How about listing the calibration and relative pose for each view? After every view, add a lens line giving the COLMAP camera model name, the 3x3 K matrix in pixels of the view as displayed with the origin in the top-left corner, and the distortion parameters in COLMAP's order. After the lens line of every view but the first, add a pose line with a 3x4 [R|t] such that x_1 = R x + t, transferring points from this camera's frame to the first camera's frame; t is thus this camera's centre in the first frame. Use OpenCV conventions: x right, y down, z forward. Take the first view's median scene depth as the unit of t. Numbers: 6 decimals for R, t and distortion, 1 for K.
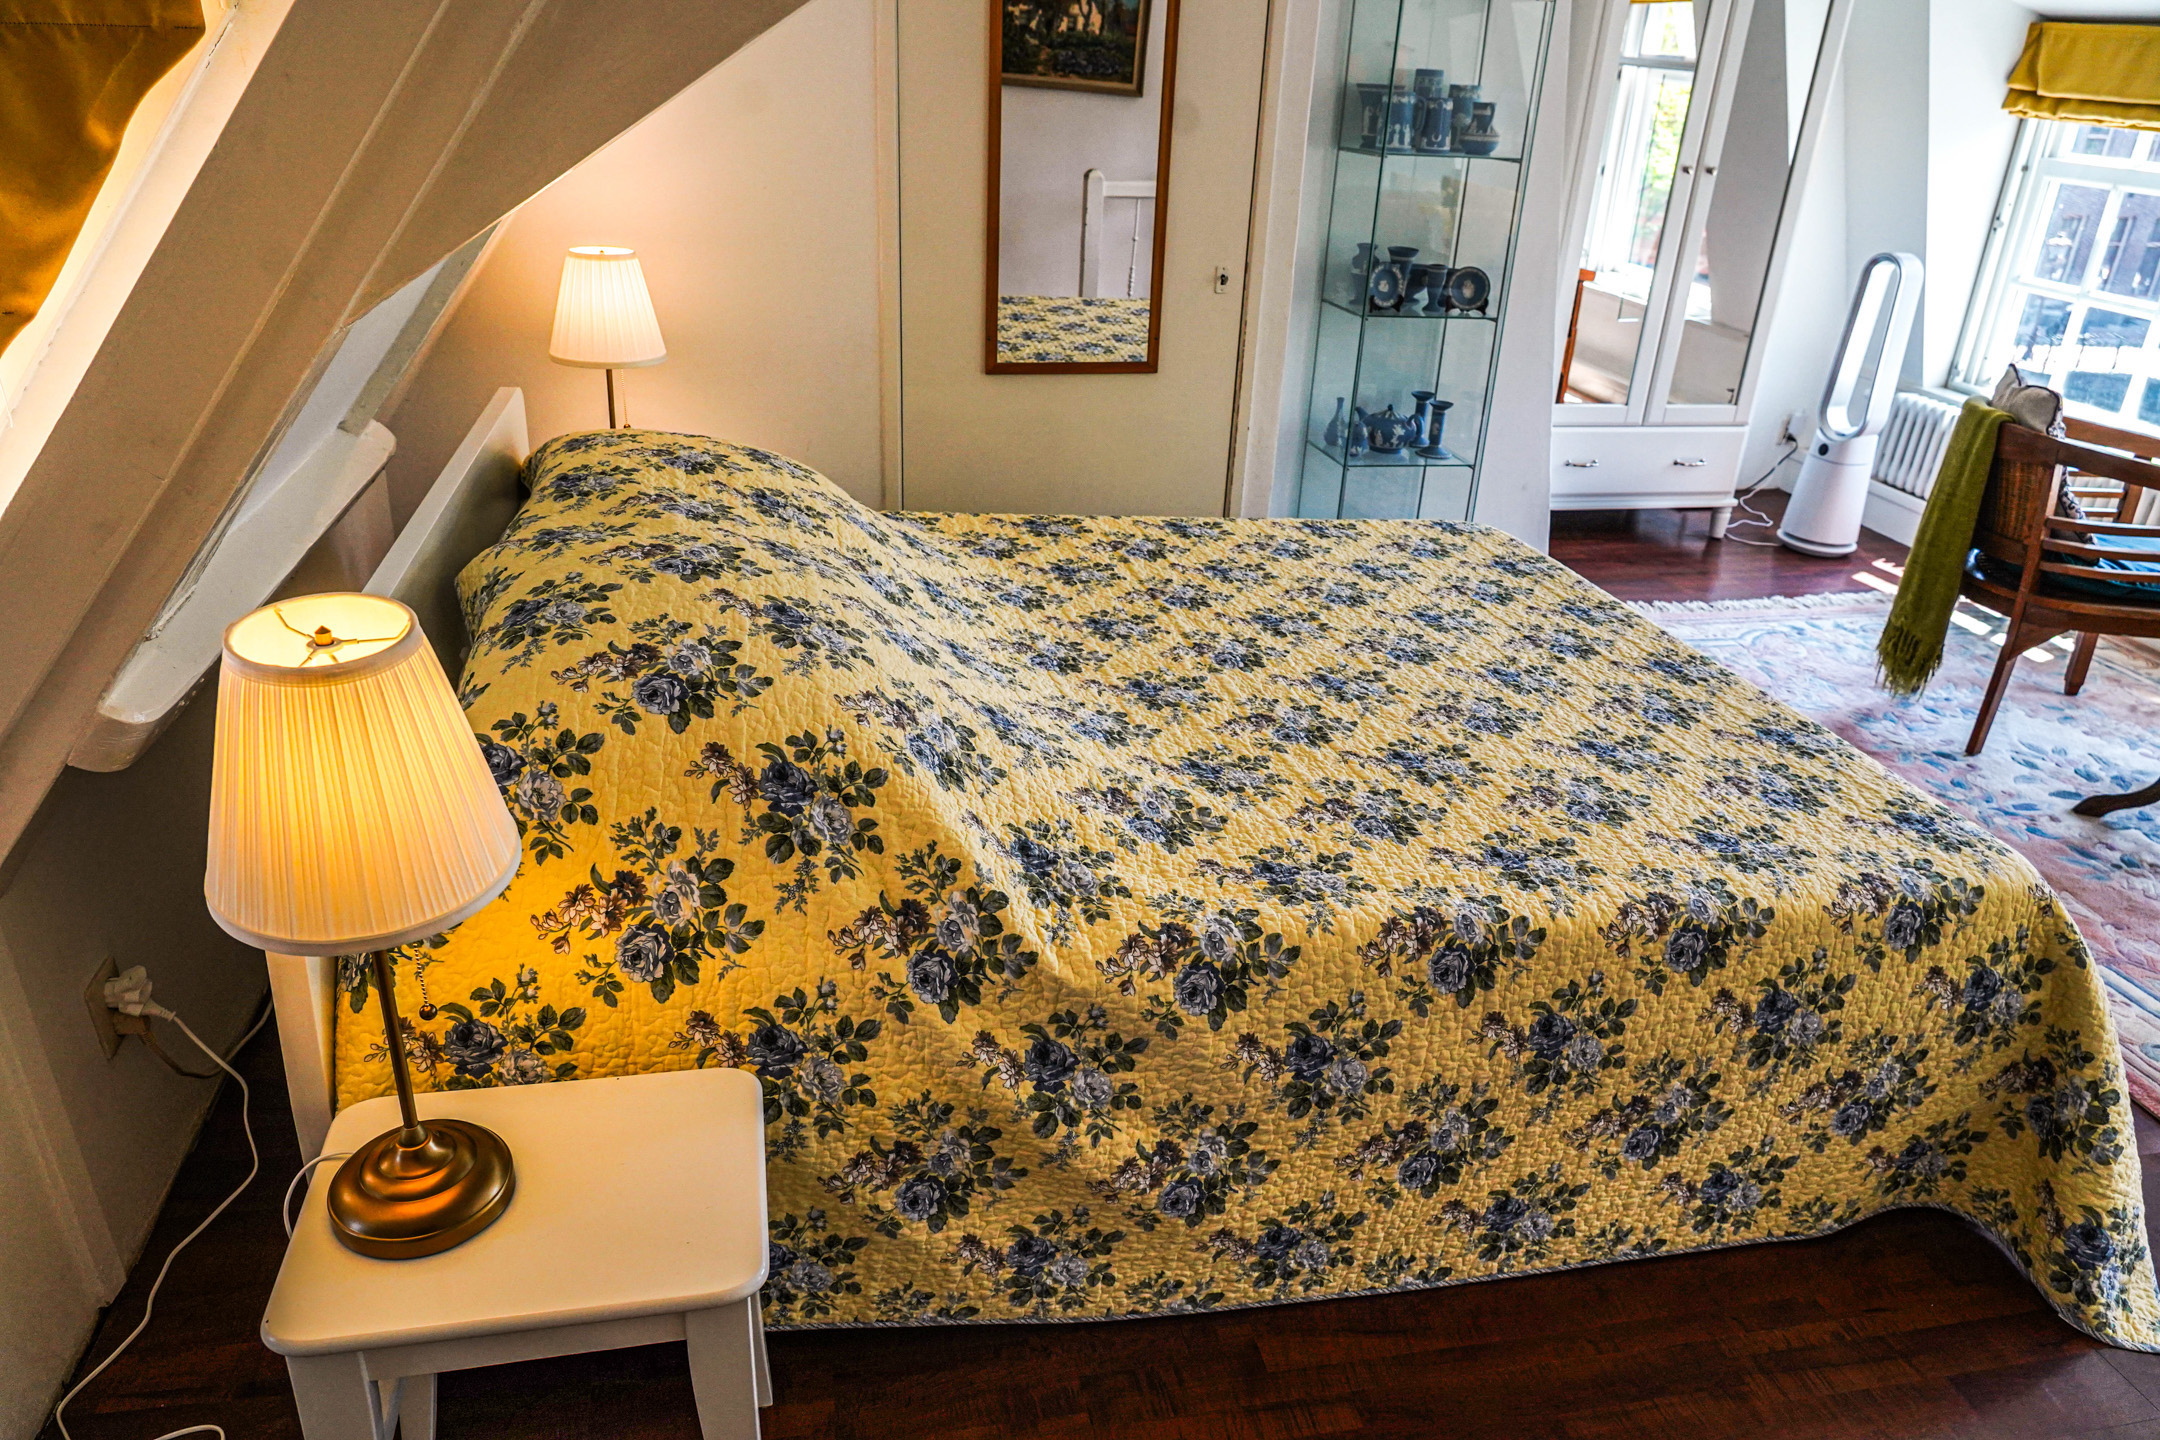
lens RADIAL K [[1394.4, 0, 1080.0], [0, 1394.4, 720.0], [0, 0, 1]] dist [-0.001321, -0.004334]
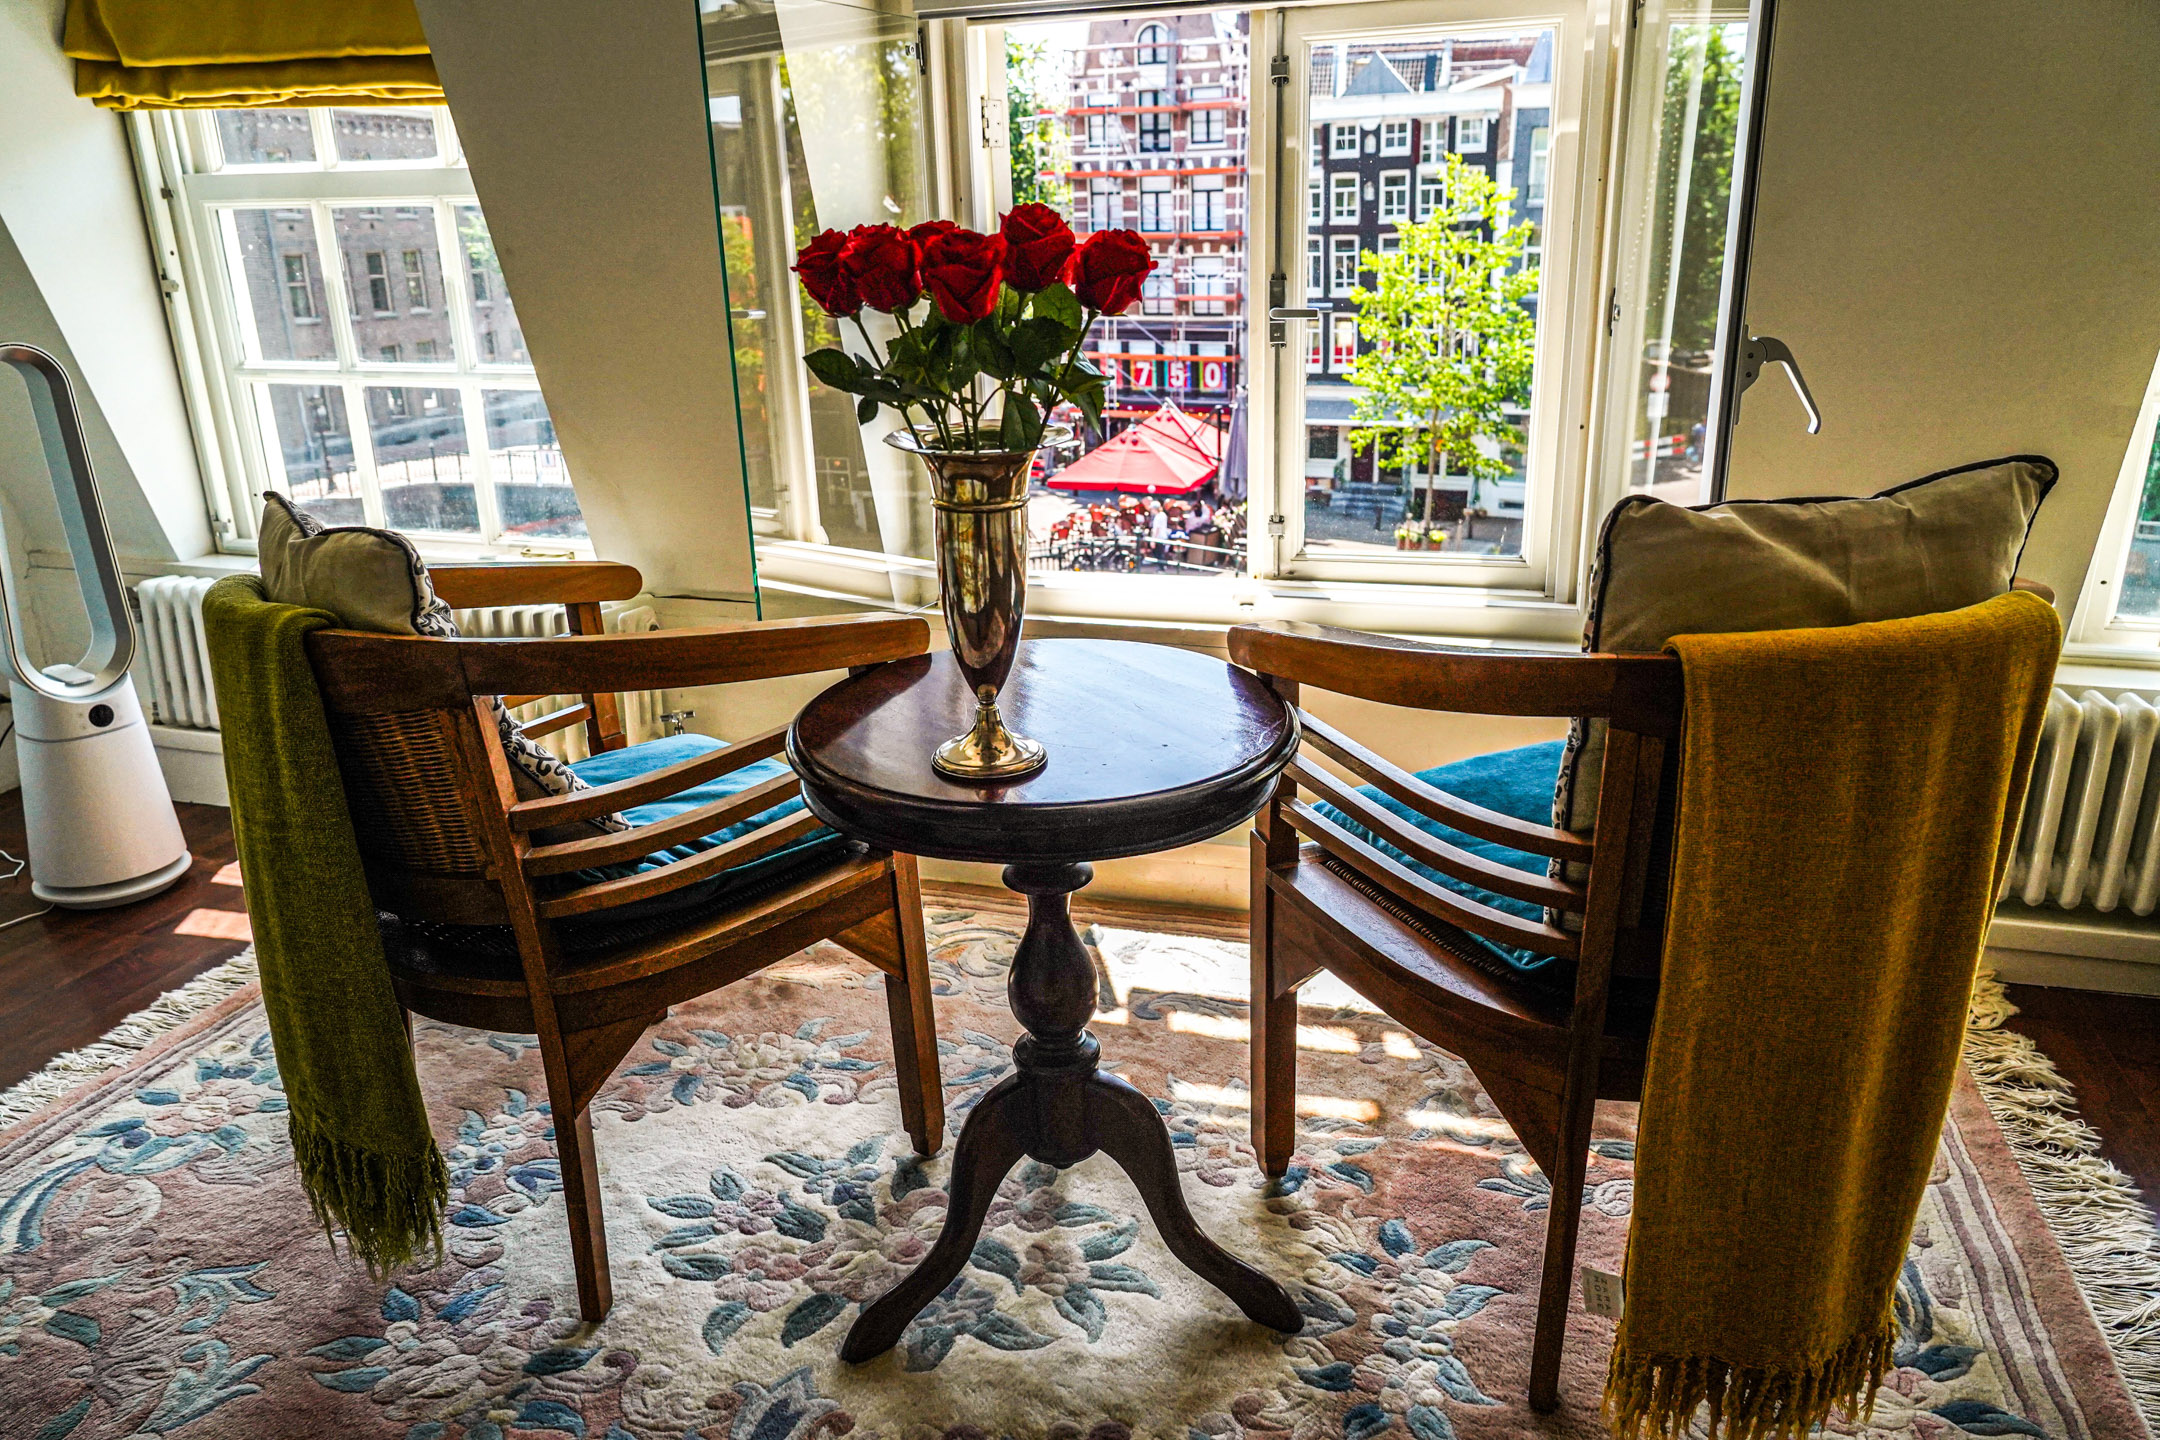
lens RADIAL K [[1394.4, 0, 1080.0], [0, 1394.4, 720.0], [0, 0, 1]] dist [-0.001321, -0.004334]
pose [[0.464910, -0.318539, 0.826070, 0.325524], [0.402371, 0.907129, 0.123343, -0.115386], [-0.788642, 0.275044, 0.549904, 0.466211]]
